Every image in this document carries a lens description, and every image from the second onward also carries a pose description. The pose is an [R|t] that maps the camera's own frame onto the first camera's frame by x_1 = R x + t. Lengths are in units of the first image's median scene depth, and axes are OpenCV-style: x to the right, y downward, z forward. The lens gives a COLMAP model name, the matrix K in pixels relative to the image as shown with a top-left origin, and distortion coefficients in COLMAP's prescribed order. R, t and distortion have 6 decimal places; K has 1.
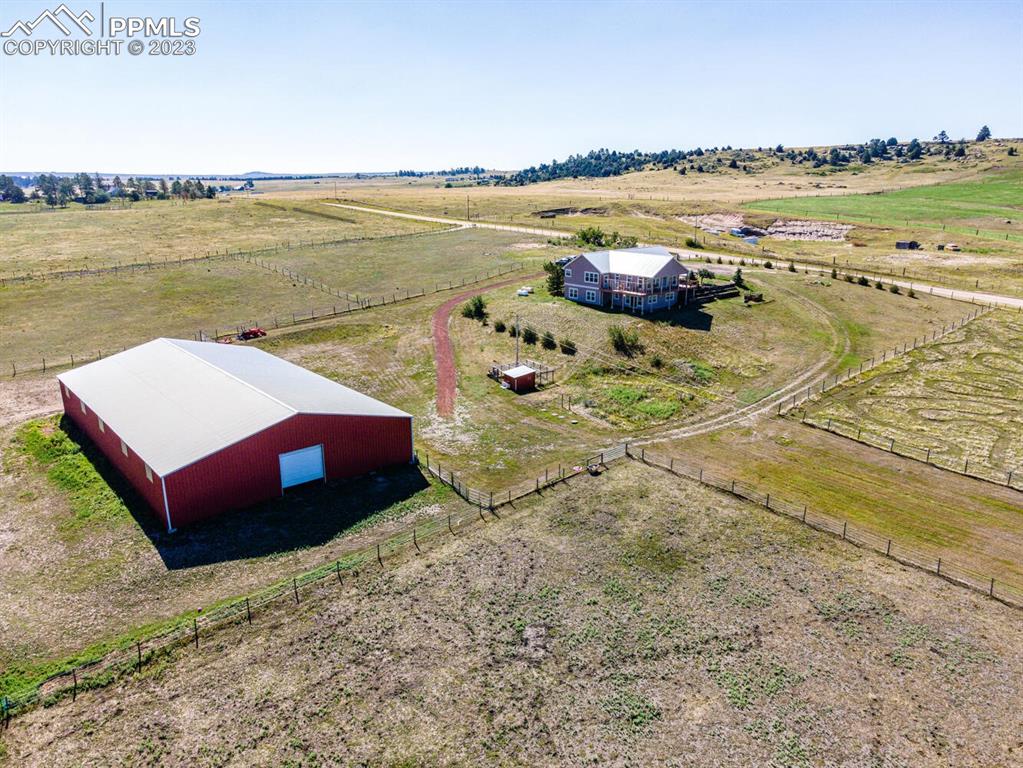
lens RADIAL K [[739.6, 0, 511.5], [0, 739.6, 384.0], [0, 0, 1]] dist [0.030554, 0.000209]
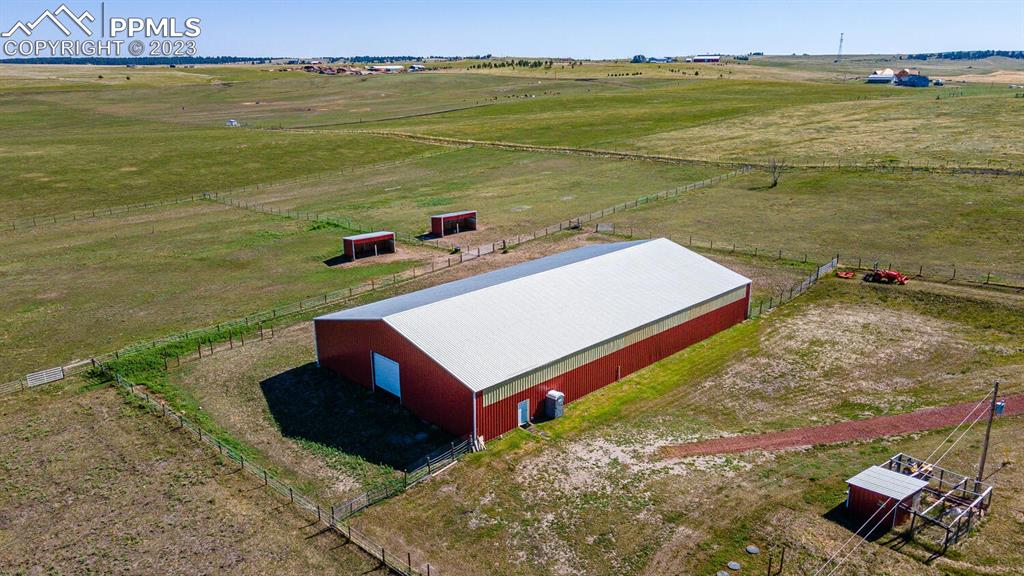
lens RADIAL K [[751.5, 0, 512.0], [0, 751.5, 288.0], [0, 0, 1]] dist [0.008403, 0.078570]
pose [[0.077250, 0.296747, -0.951826, 0.142827], [-0.265411, 0.926351, 0.267264, -0.067804], [0.961035, 0.231979, 0.150321, 0.228816]]
